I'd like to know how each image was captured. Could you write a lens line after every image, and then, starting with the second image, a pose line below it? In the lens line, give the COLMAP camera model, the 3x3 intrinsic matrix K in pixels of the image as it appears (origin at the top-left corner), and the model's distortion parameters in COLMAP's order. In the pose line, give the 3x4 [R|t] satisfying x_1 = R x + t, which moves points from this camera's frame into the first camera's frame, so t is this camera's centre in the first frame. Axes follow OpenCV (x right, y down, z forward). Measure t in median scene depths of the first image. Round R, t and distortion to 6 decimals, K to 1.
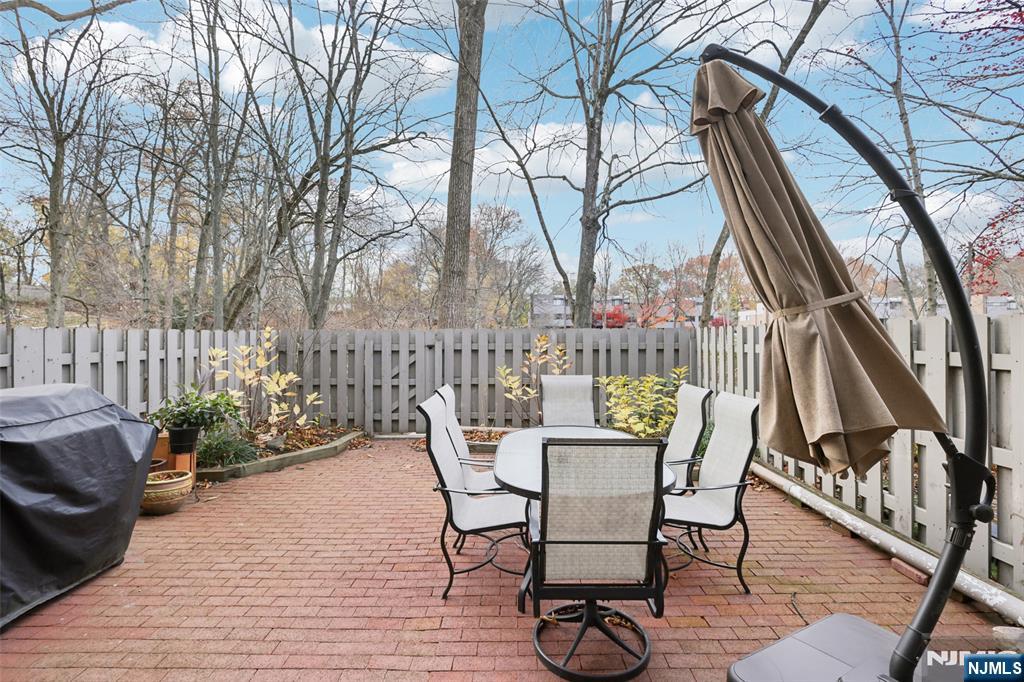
lens RADIAL K [[477.5, 0, 511.5], [0, 477.5, 335.5], [0, 0, 1]] dist [0.003882, -0.001366]
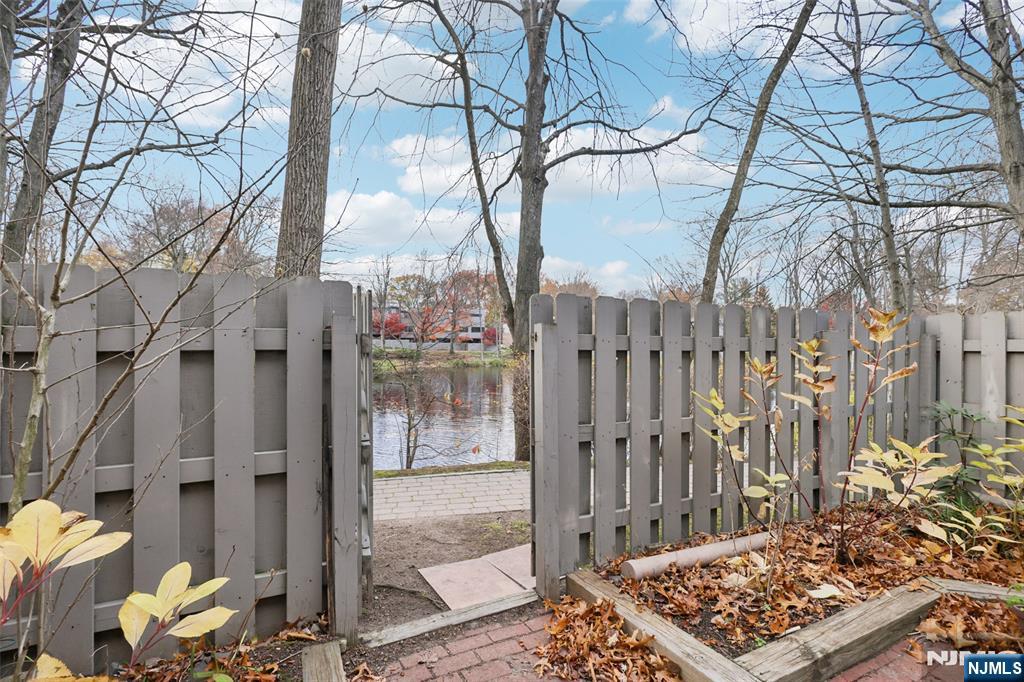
lens RADIAL K [[477.5, 0, 499.3], [0, 477.5, 344.1], [0, 0, 1]] dist [0.003882, -0.001366]
pose [[0.886068, 0.009697, 0.463454, -0.203427], [-0.007318, 0.999949, -0.006930, 0.016534], [-0.463498, 0.002749, 0.886094, 0.403887]]
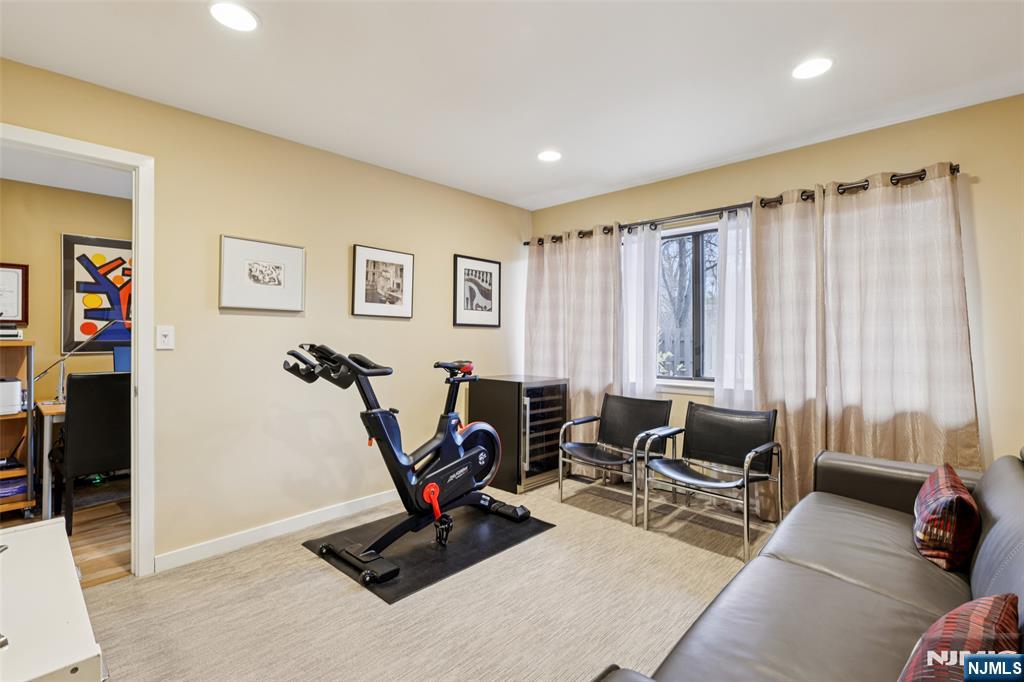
lens RADIAL K [[477.5, 0, 512.0], [0, 477.5, 333.2], [0, 0, 1]] dist [0.003882, -0.001366]
pose [[0.750052, 0.003915, -0.661367, 0.137484], [-0.005294, 0.999986, -0.000084, 0.005003], [0.661357, 0.003564, 0.750063, -0.354826]]
